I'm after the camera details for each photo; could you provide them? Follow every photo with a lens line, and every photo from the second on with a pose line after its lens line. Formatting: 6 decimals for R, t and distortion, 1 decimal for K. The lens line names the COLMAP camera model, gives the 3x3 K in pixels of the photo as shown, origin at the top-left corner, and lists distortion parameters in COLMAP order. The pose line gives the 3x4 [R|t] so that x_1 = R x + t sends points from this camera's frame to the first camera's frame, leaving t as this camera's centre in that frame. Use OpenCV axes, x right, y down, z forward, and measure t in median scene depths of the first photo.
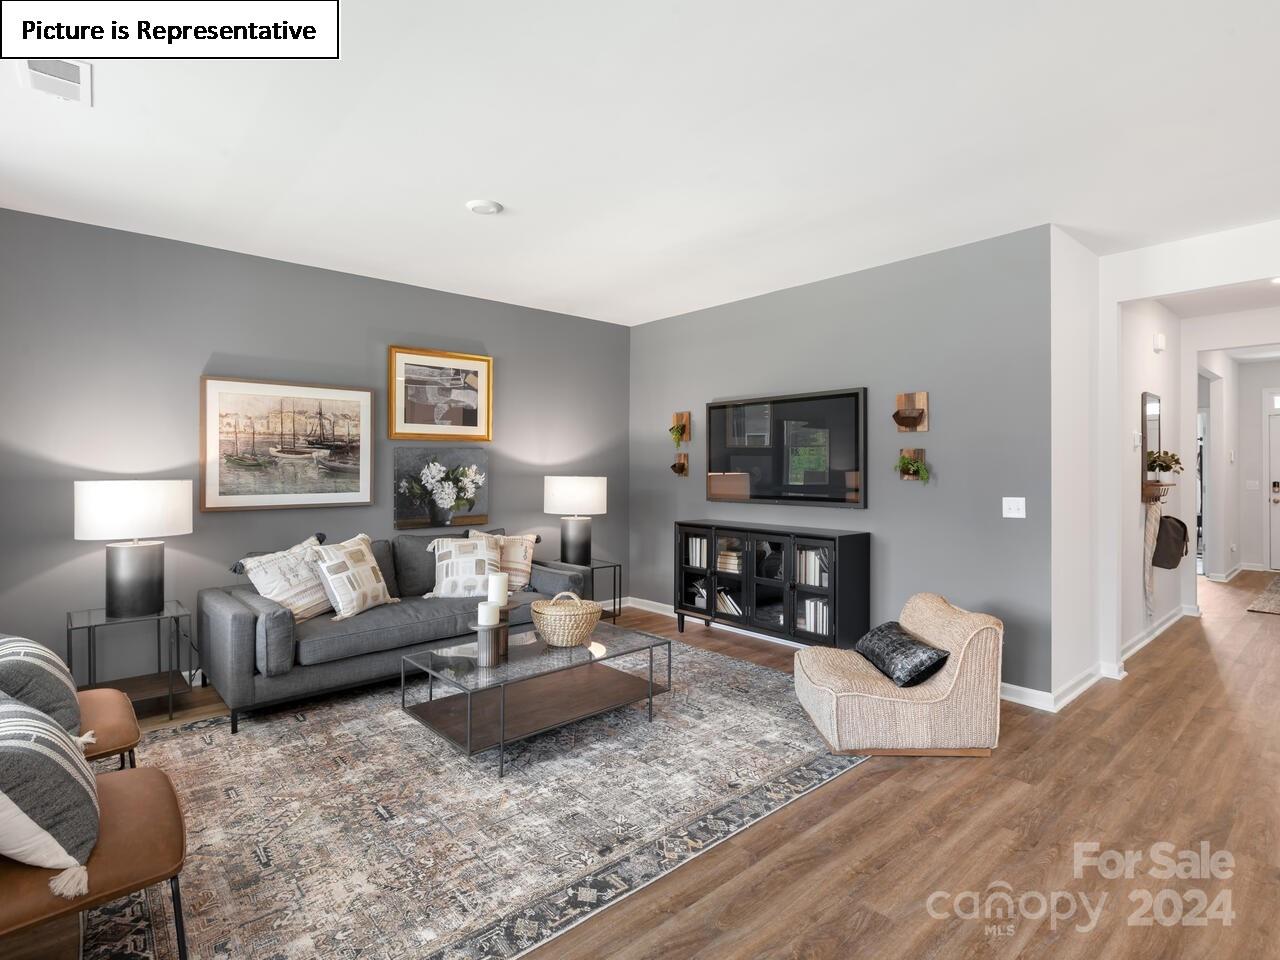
lens RADIAL K [[648.2, 0, 639.5], [0, 648.2, 469.9], [0, 0, 1]] dist [0.007096, -0.002375]
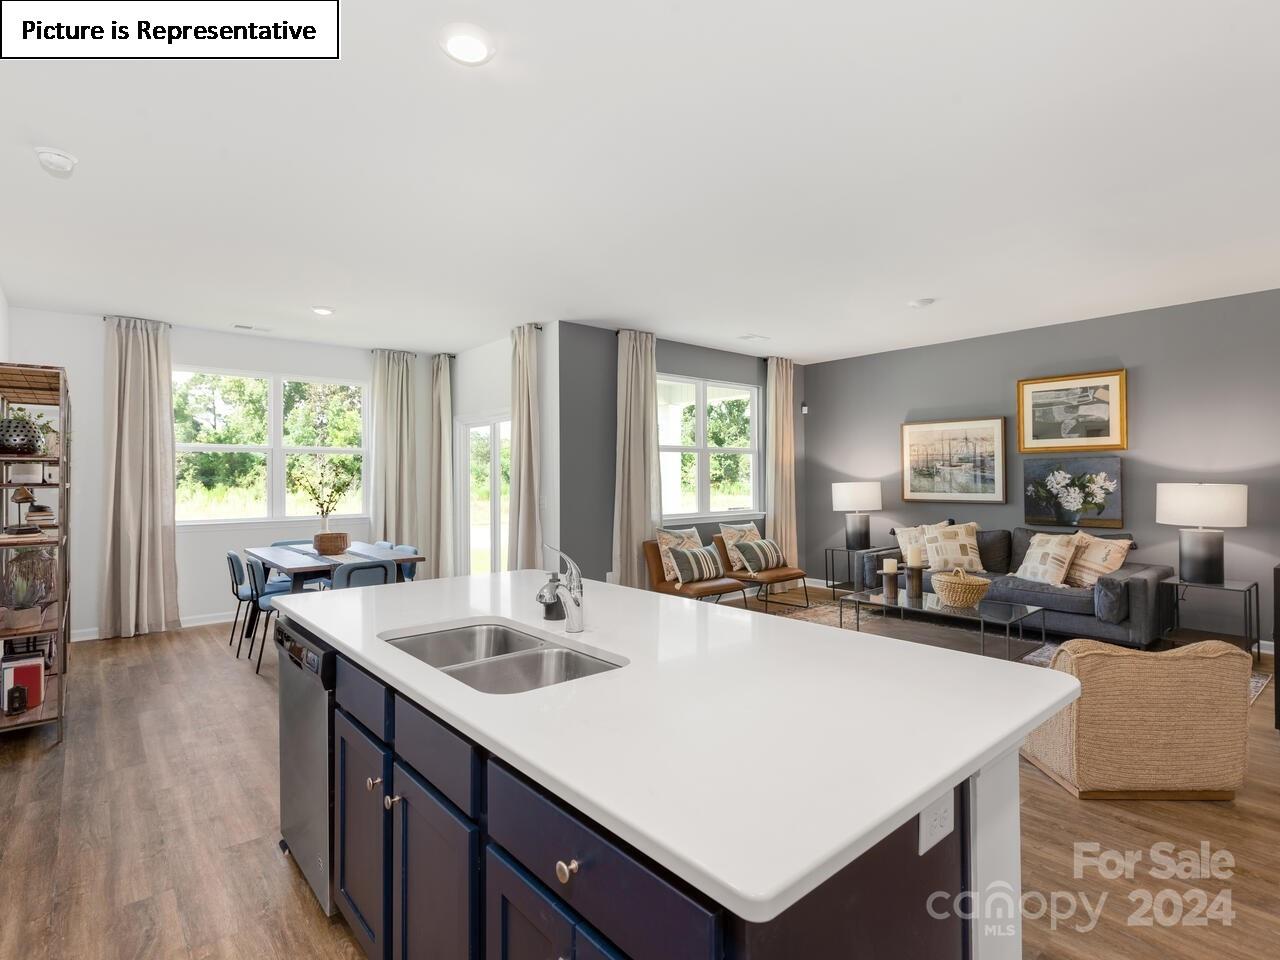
lens RADIAL K [[648.2, 0, 637.7], [0, 648.2, 471.0], [0, 0, 1]] dist [0.007096, -0.002375]
pose [[-0.009394, -0.009862, -0.999907, 0.896957], [0.000508, 0.999951, -0.009867, 0.000427], [0.999956, -0.000601, -0.009389, 0.249785]]
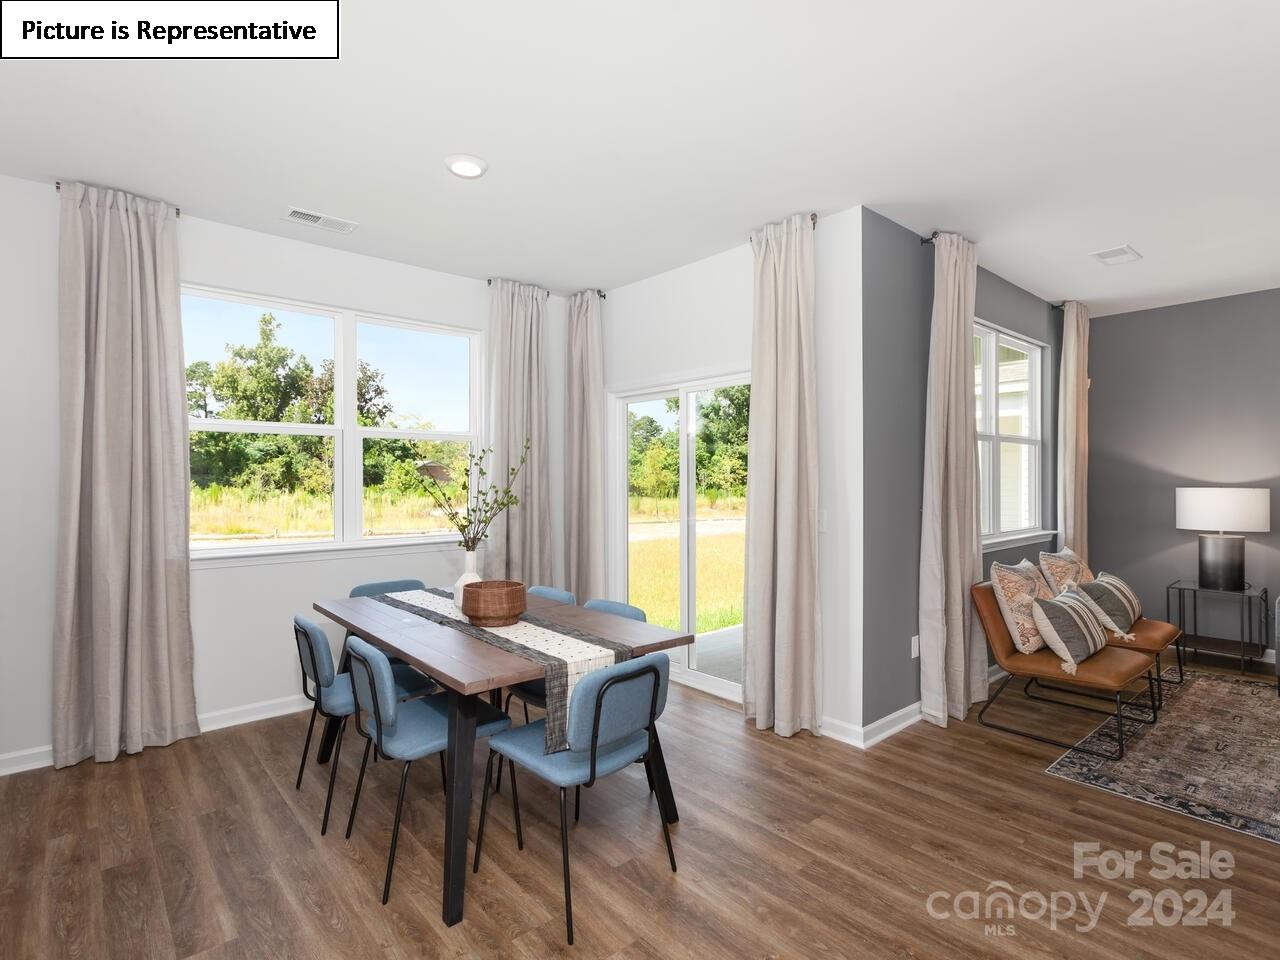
lens RADIAL K [[648.2, 0, 641.7], [0, 648.2, 483.2], [0, 0, 1]] dist [0.007096, -0.002375]
pose [[0.004931, 0.007445, -0.999960, 0.397629], [-0.003894, 0.999965, 0.007426, 0.001280], [0.999980, 0.003857, 0.004960, -0.136996]]
